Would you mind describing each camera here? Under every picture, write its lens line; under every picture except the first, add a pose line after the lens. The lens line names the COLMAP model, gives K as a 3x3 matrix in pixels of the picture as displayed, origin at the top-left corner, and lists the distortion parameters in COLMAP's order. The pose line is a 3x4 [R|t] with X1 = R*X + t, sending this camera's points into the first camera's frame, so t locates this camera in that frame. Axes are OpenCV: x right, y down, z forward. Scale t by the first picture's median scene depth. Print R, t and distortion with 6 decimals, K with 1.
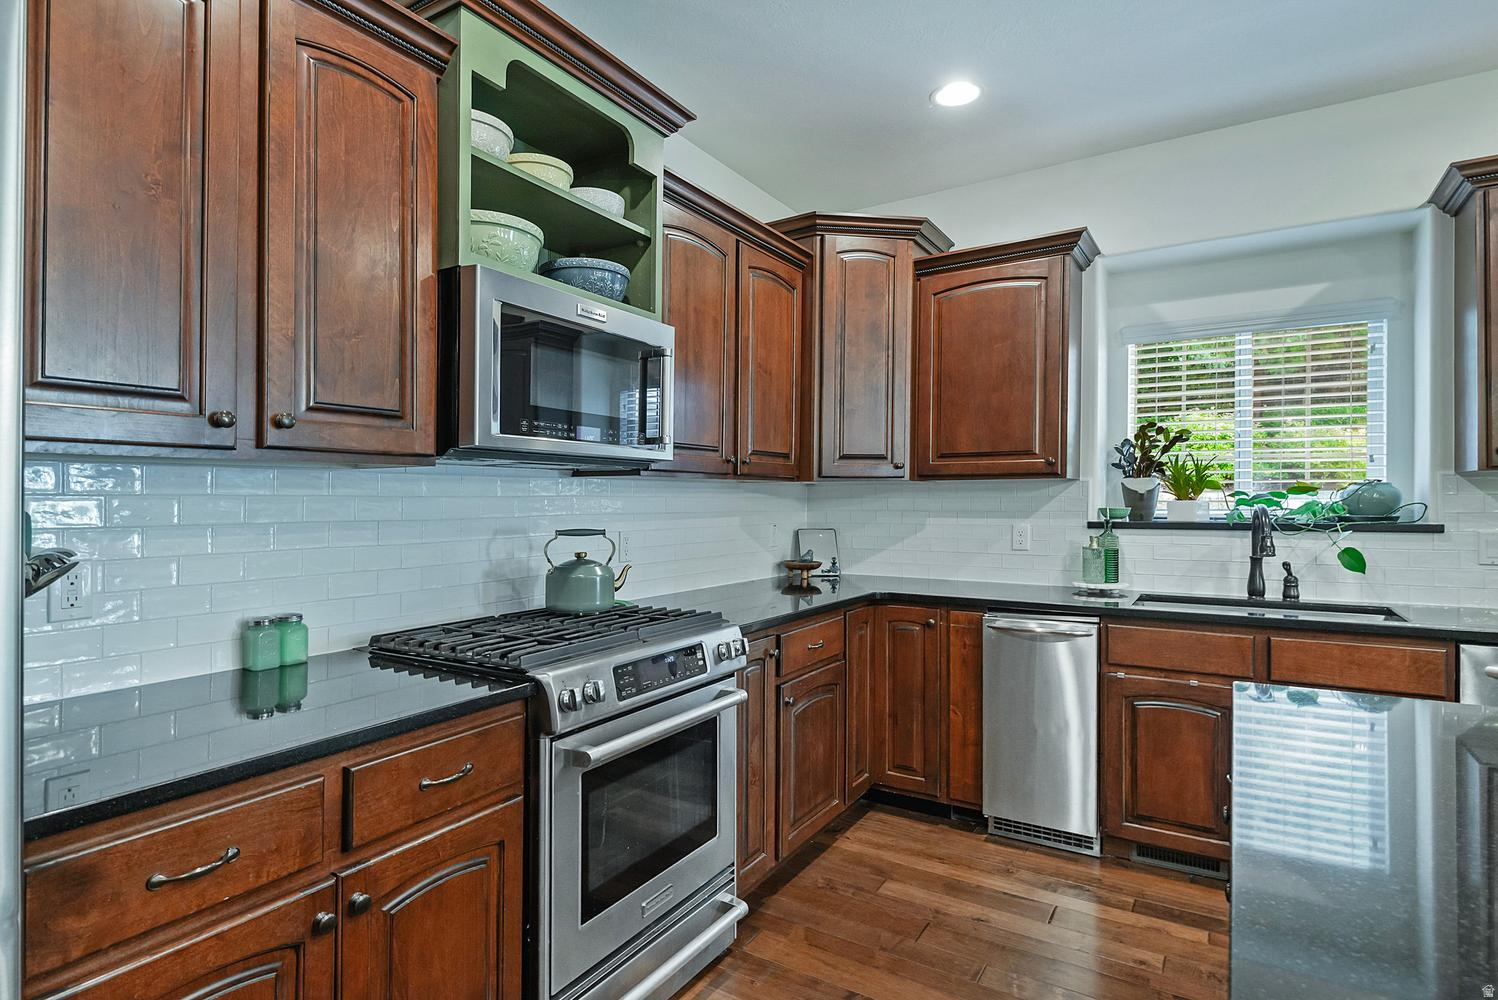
lens RADIAL K [[784.6, 0, 747.1], [0, 784.6, 496.9], [0, 0, 1]] dist [-0.000313, 0.000197]
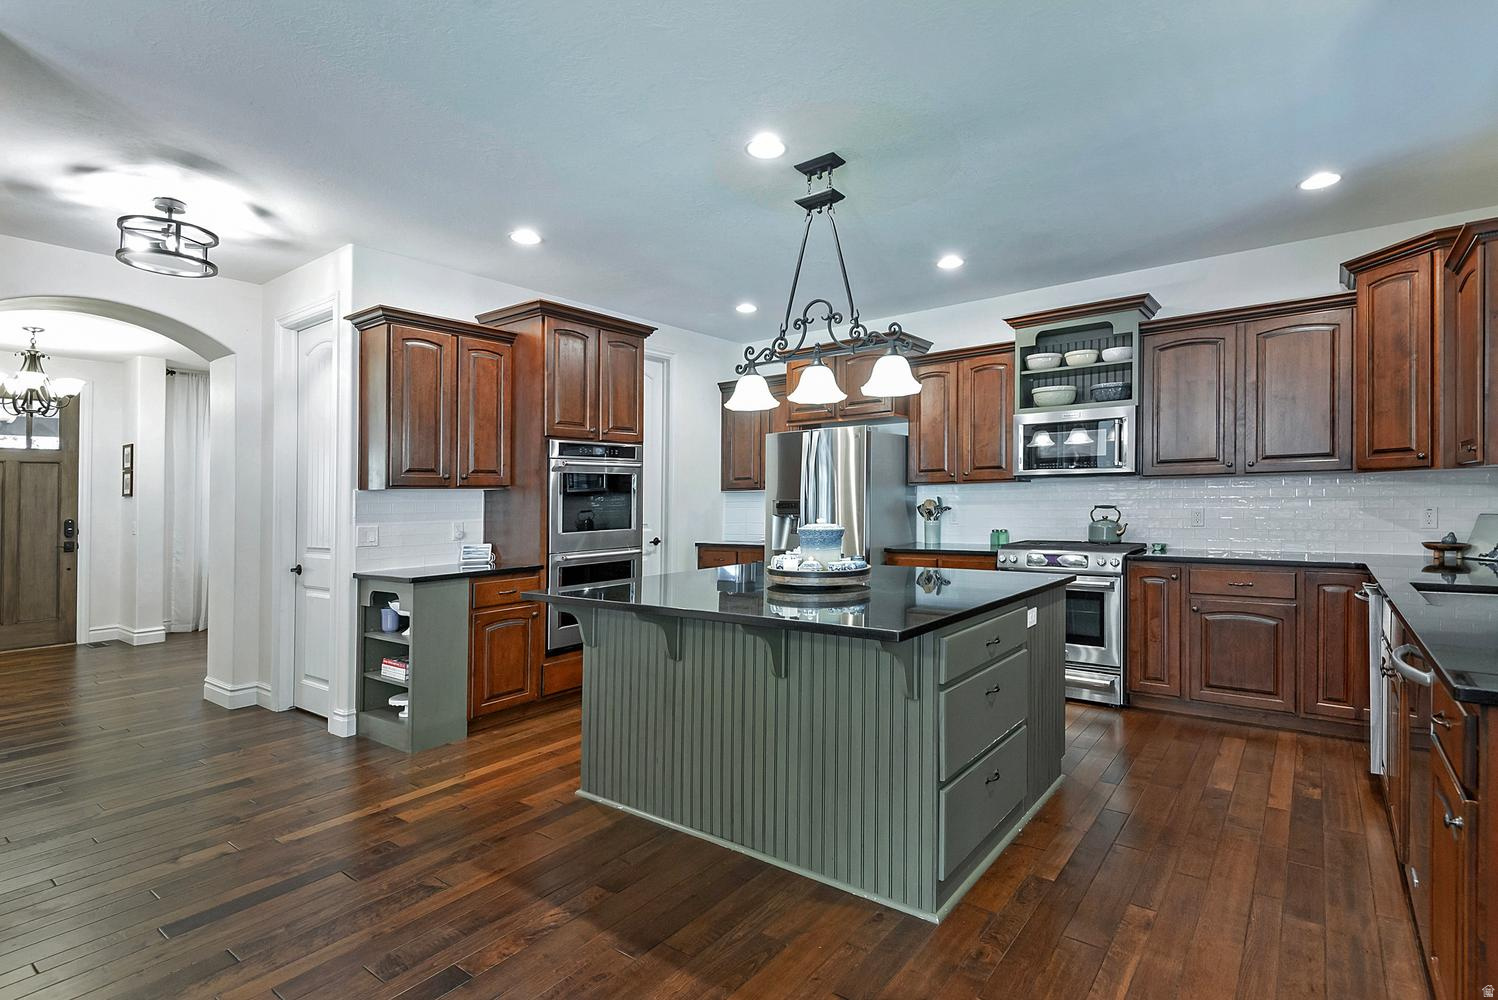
lens RADIAL K [[739.7, 0, 763.4], [0, 739.7, 505.7], [0, 0, 1]] dist [0.002565, -0.010436]
pose [[-0.087156, 0.017508, -0.996041, 1.468027], [0.022805, 0.999619, 0.015576, -0.008298], [0.995934, -0.021357, -0.087522, 0.170469]]
